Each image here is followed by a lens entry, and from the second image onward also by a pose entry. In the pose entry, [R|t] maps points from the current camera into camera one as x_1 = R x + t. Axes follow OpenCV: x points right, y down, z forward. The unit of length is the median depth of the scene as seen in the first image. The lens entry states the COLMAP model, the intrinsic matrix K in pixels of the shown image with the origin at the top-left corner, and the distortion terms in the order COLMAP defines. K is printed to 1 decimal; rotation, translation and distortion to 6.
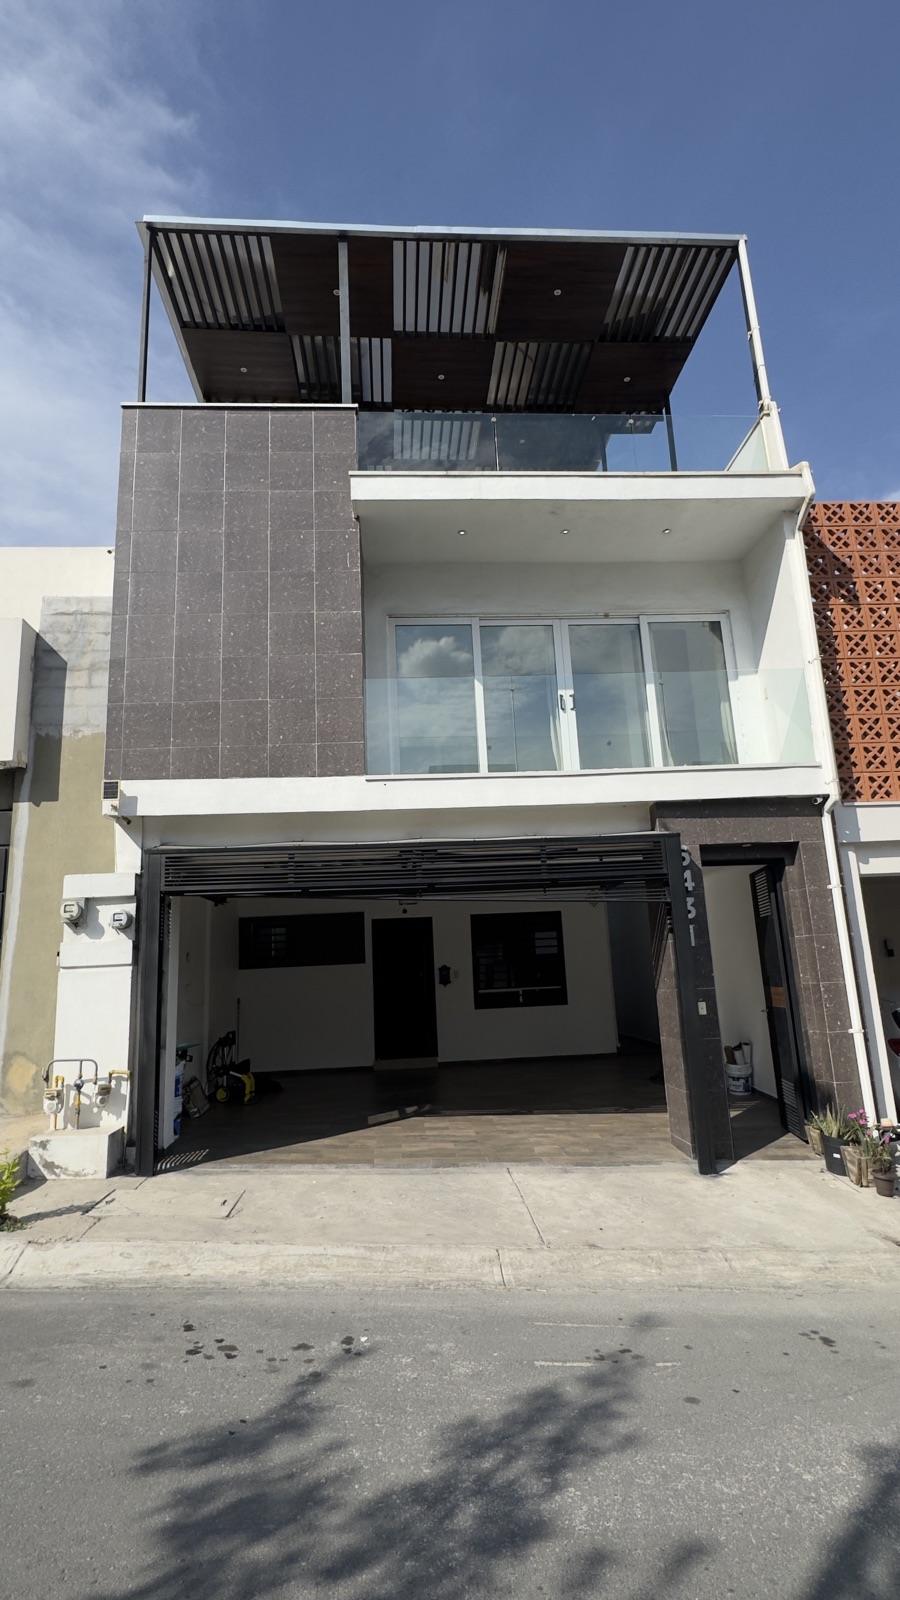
lens RADIAL K [[779.4, 0, 446.2], [0, 779.4, 796.4], [0, 0, 1]] dist [-0.001209, -0.000035]
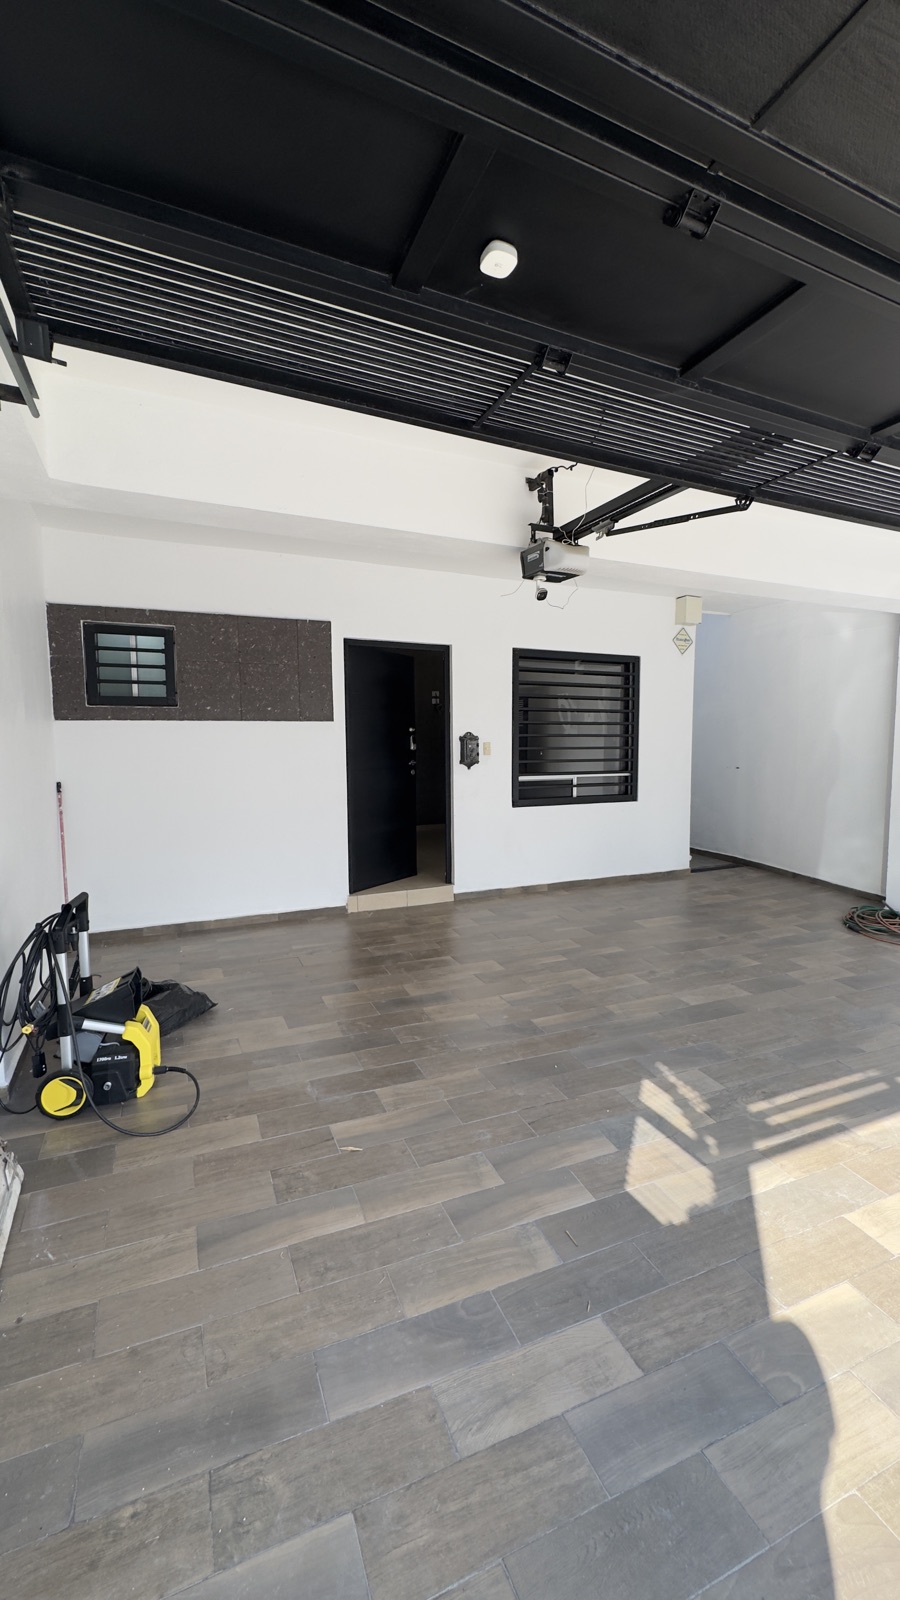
lens RADIAL K [[641.0, 0, 458.1], [0, 641.0, 799.7], [0, 0, 1]] dist [-0.013857, -0.000086]
pose [[0.935033, 0.009957, 0.354422, -0.175777], [-0.115976, 0.953207, 0.279187, 0.134266], [-0.335057, -0.302153, 0.892435, 0.574144]]
